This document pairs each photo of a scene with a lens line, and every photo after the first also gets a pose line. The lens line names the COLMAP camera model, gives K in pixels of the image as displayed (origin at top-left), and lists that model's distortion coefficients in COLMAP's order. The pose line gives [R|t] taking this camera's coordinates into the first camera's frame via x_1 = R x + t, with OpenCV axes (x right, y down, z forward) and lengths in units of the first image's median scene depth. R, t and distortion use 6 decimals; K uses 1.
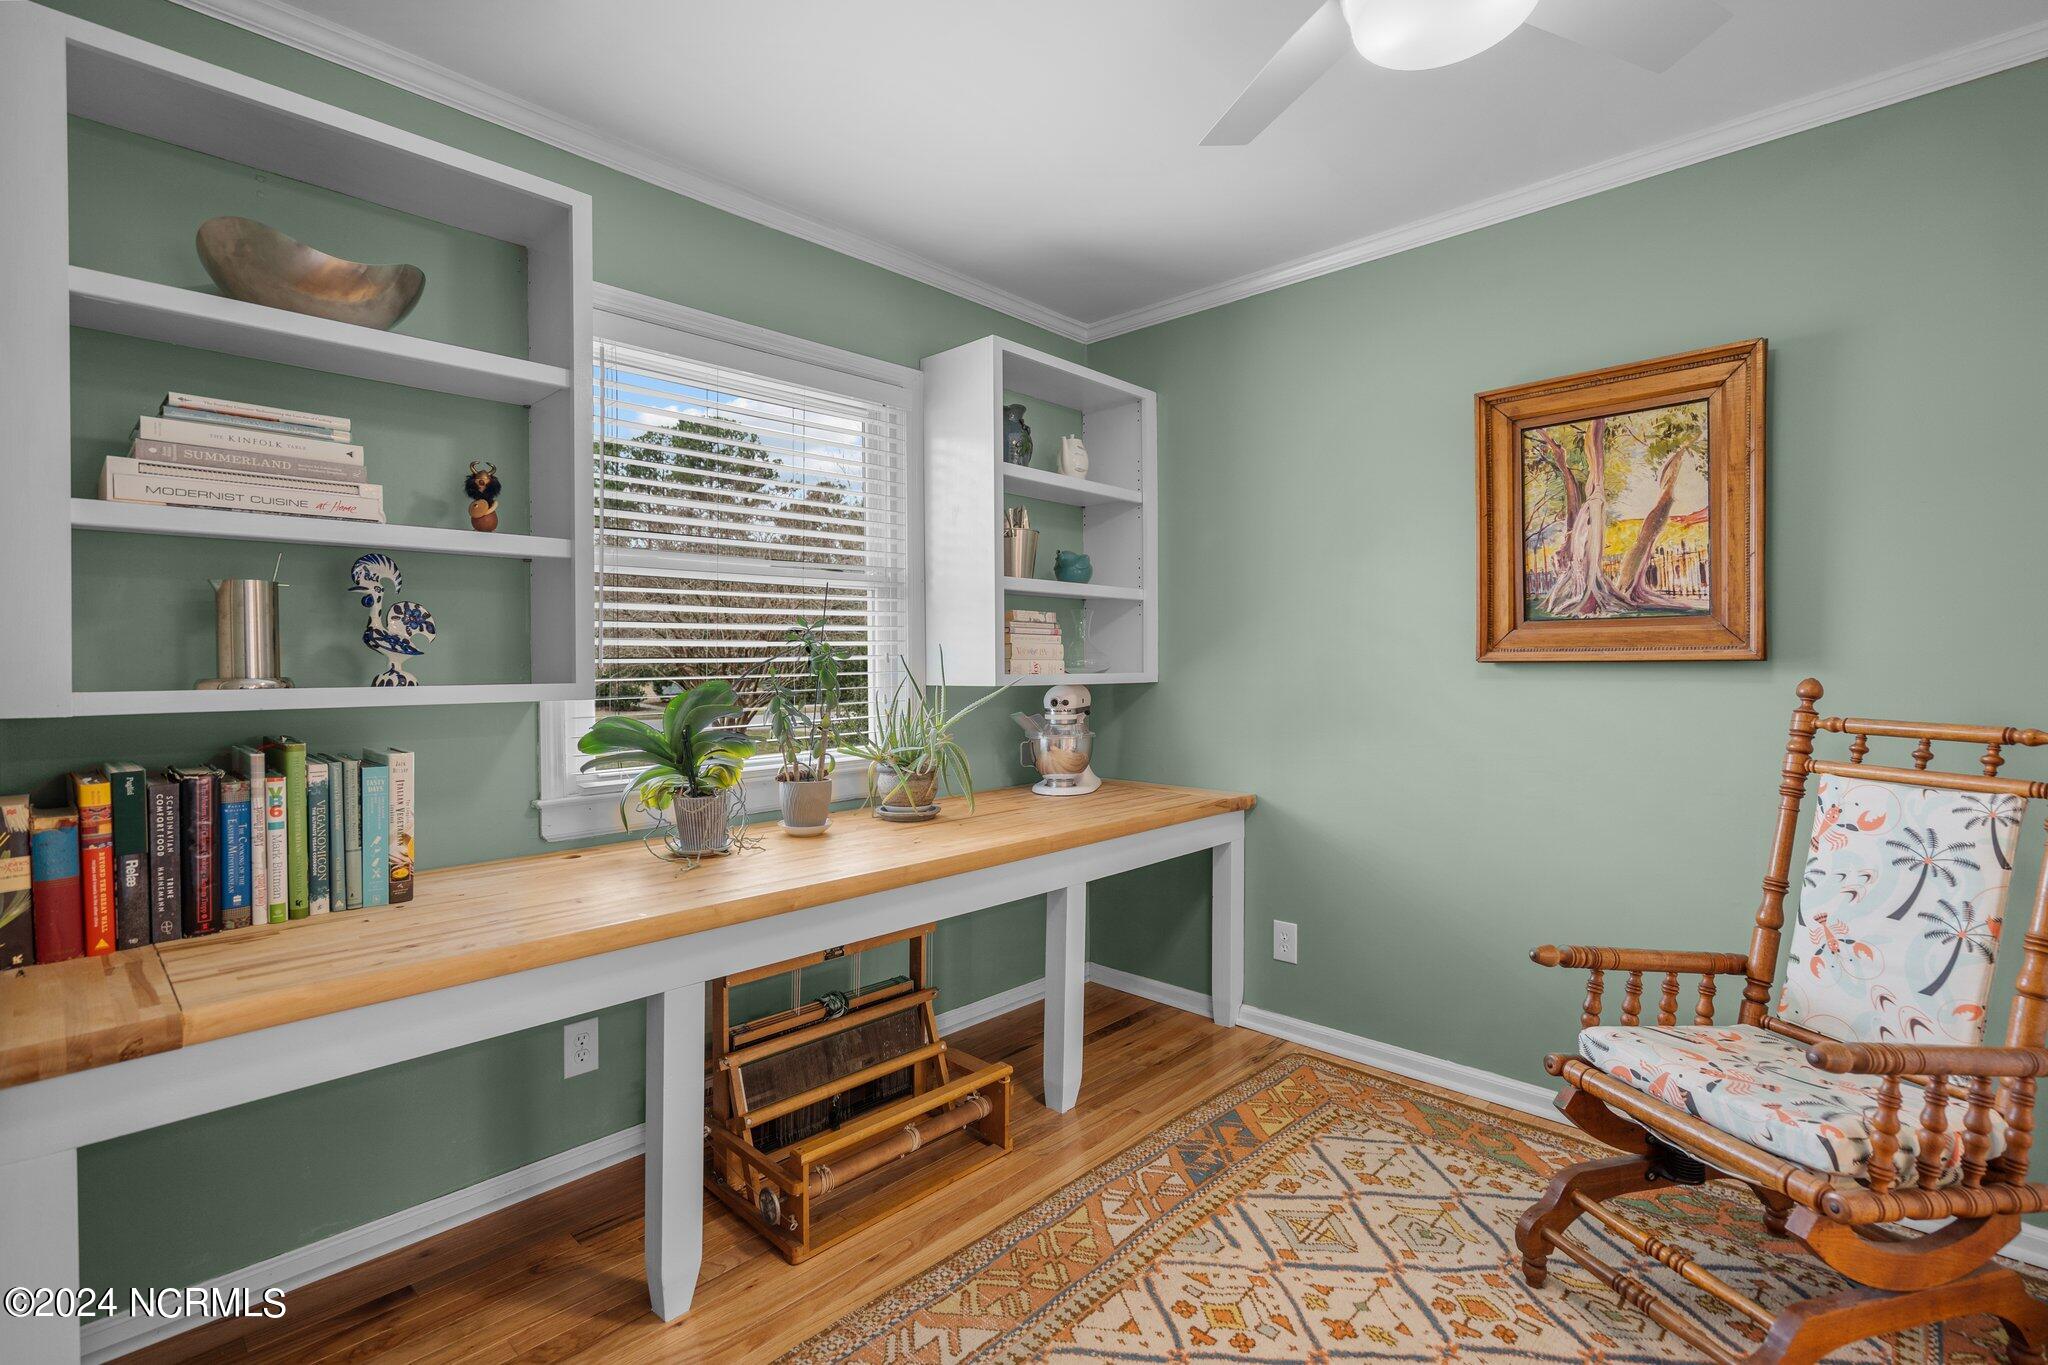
lens RADIAL K [[948.1, 0, 1022.2], [0, 948.1, 670.5], [0, 0, 1]] dist [0.001108, 0.000423]
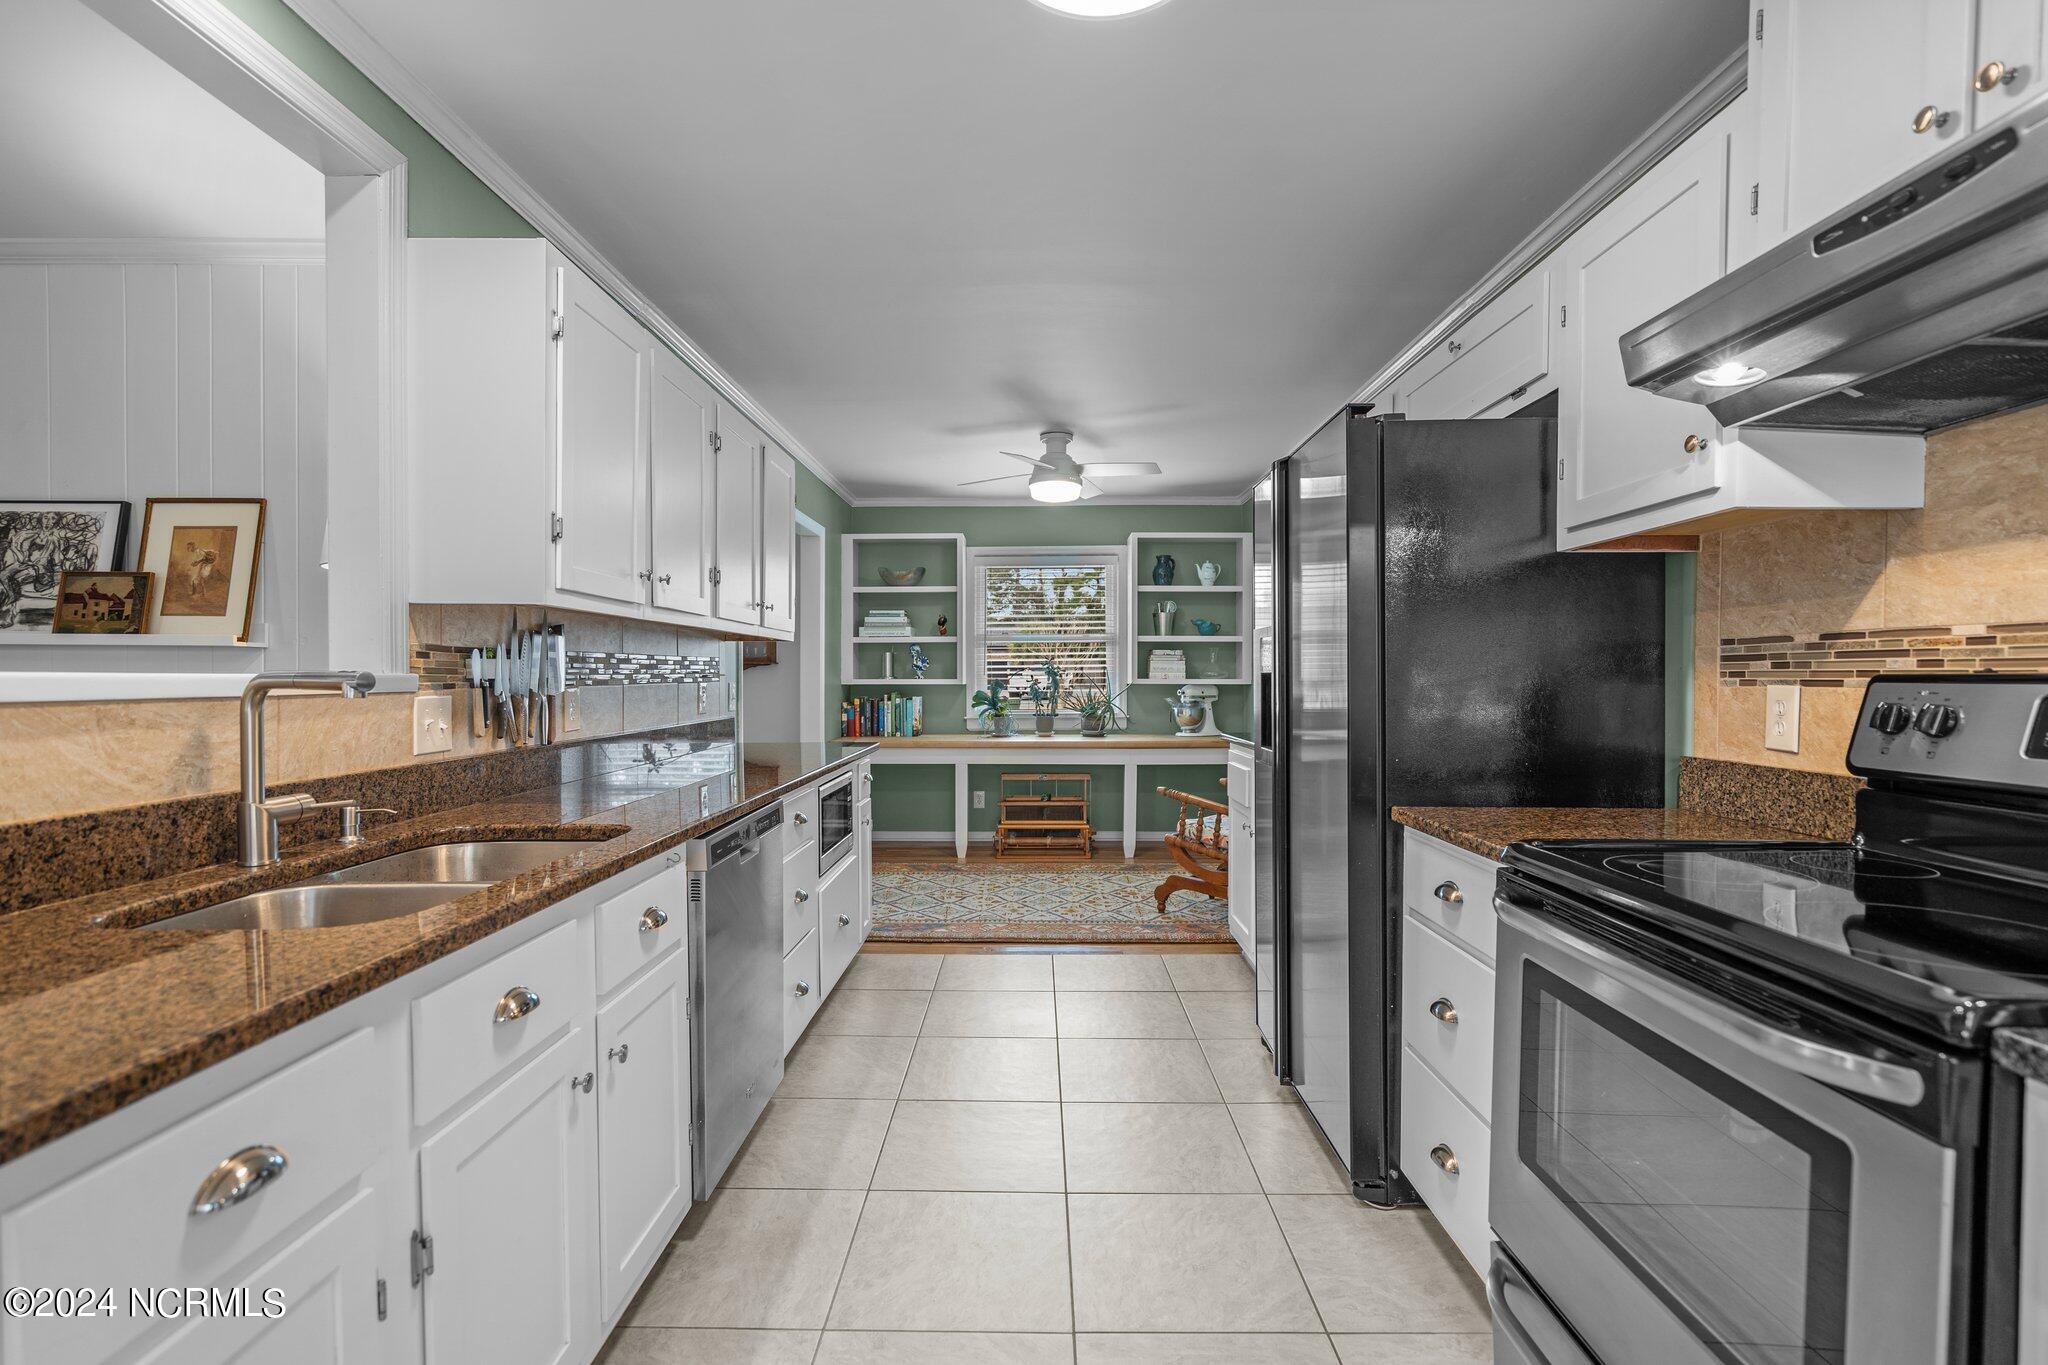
lens RADIAL K [[941.5, 0, 1016.9], [0, 941.5, 695.5], [0, 0, 1]] dist [-0.000837, 0.000673]
pose [[0.676903, 0.019420, -0.735816, 1.947692], [-0.009627, 0.999800, 0.017530, 0.010156], [0.736009, -0.004782, 0.676955, -1.015895]]
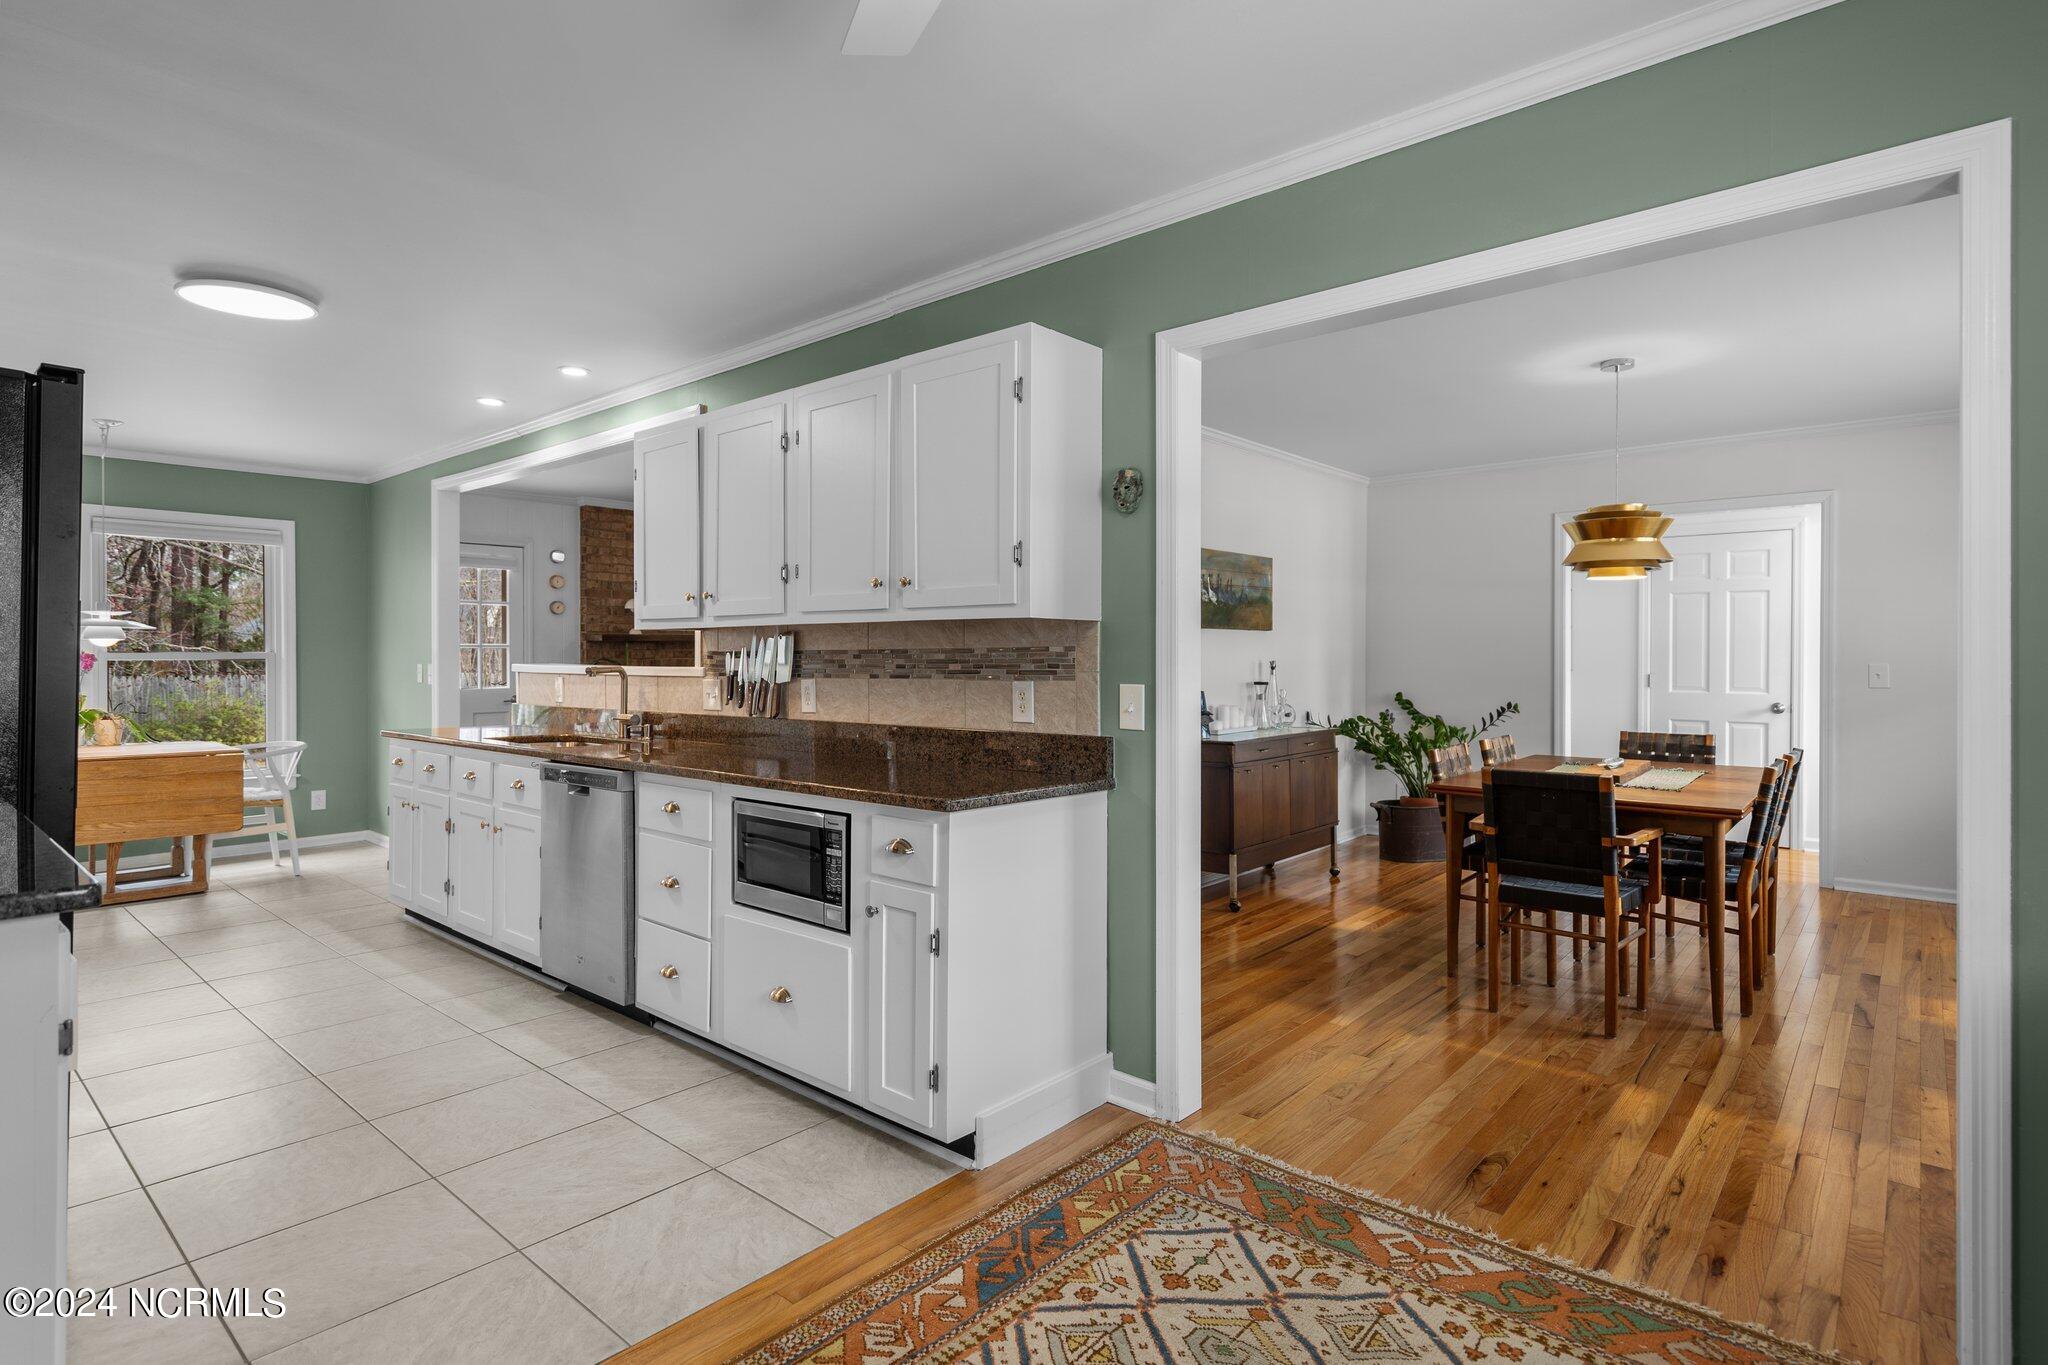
lens RADIAL K [[1027.8, 0, 1015.9], [0, 1027.8, 657.7], [0, 0, 1]] dist [0.001348, 0.000498]
pose [[-0.998913, 0.000053, -0.046616, 0.301581], [-0.000215, 0.999983, 0.005751, -0.019668], [0.046615, 0.005755, -0.998896, 1.226842]]
